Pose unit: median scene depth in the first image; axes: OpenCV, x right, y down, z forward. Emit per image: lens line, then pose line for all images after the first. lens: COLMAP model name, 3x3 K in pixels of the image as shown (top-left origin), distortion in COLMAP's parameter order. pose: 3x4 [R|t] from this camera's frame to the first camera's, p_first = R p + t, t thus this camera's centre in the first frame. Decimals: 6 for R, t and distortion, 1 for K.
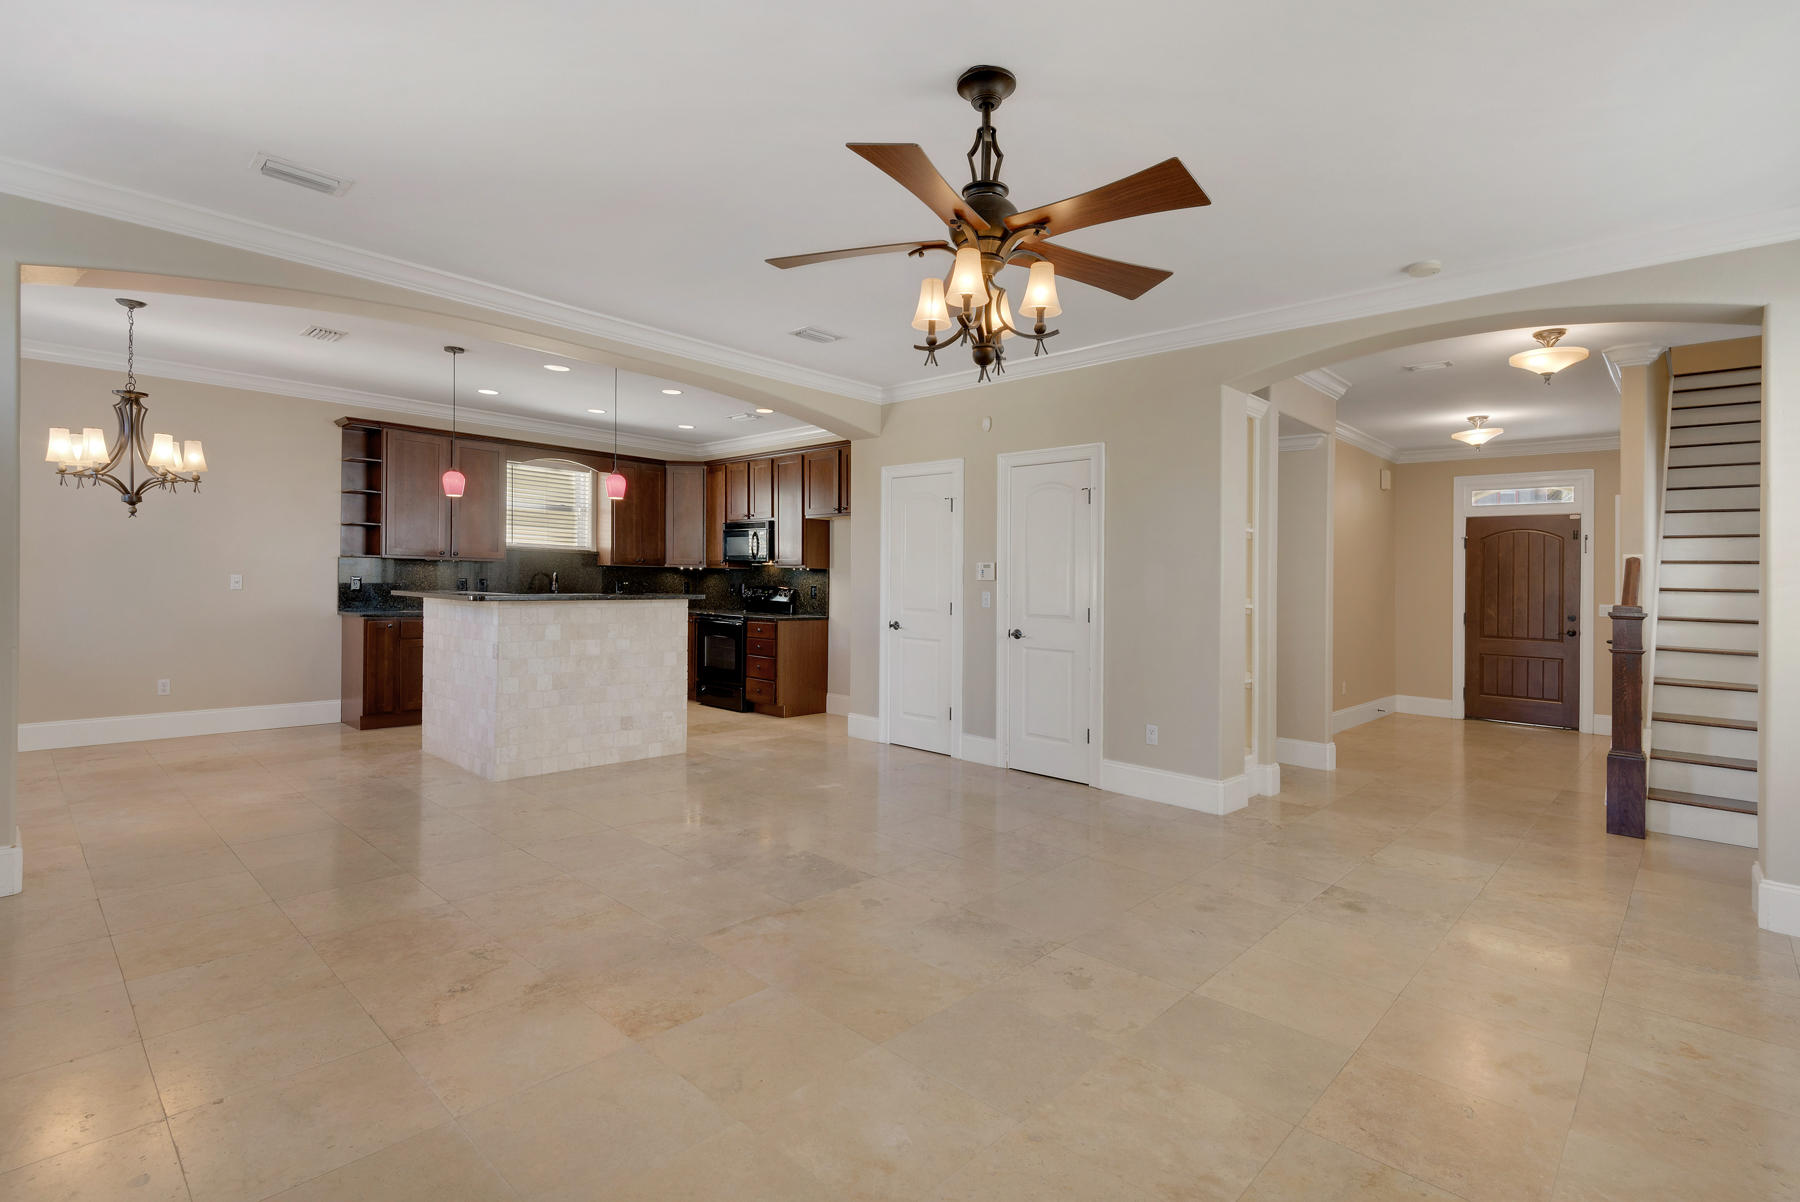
lens RADIAL K [[849.5, 0, 900.0], [0, 849.5, 601.0], [0, 0, 1]] dist [0.000890, -0.000159]
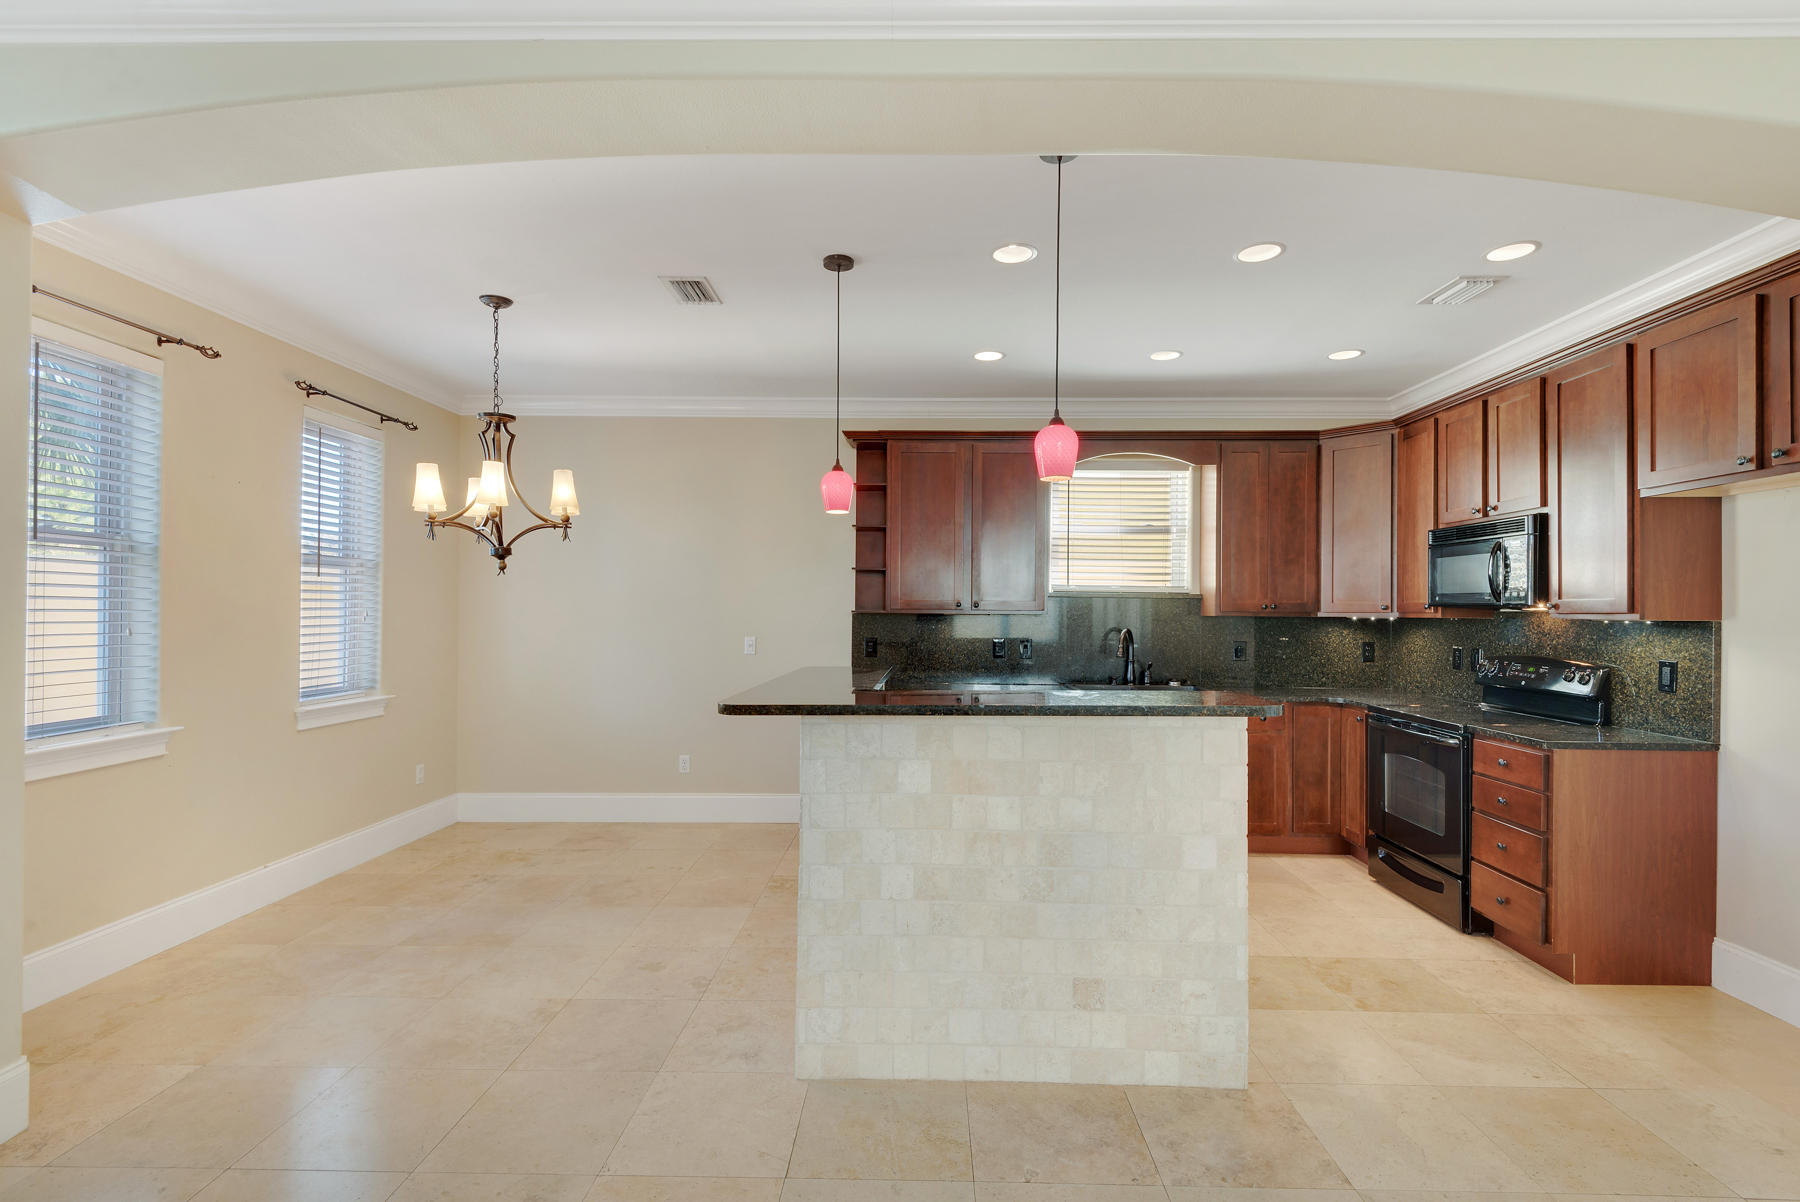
lens RADIAL K [[838.2, 0, 908.4], [0, 838.2, 619.5], [0, 0, 1]] dist [0.032974, -0.020547]
pose [[0.670642, -0.008373, -0.741734, -0.043540], [-0.008913, 0.999773, -0.019345, -0.027163], [0.741728, 0.019585, 0.670415, 0.453365]]
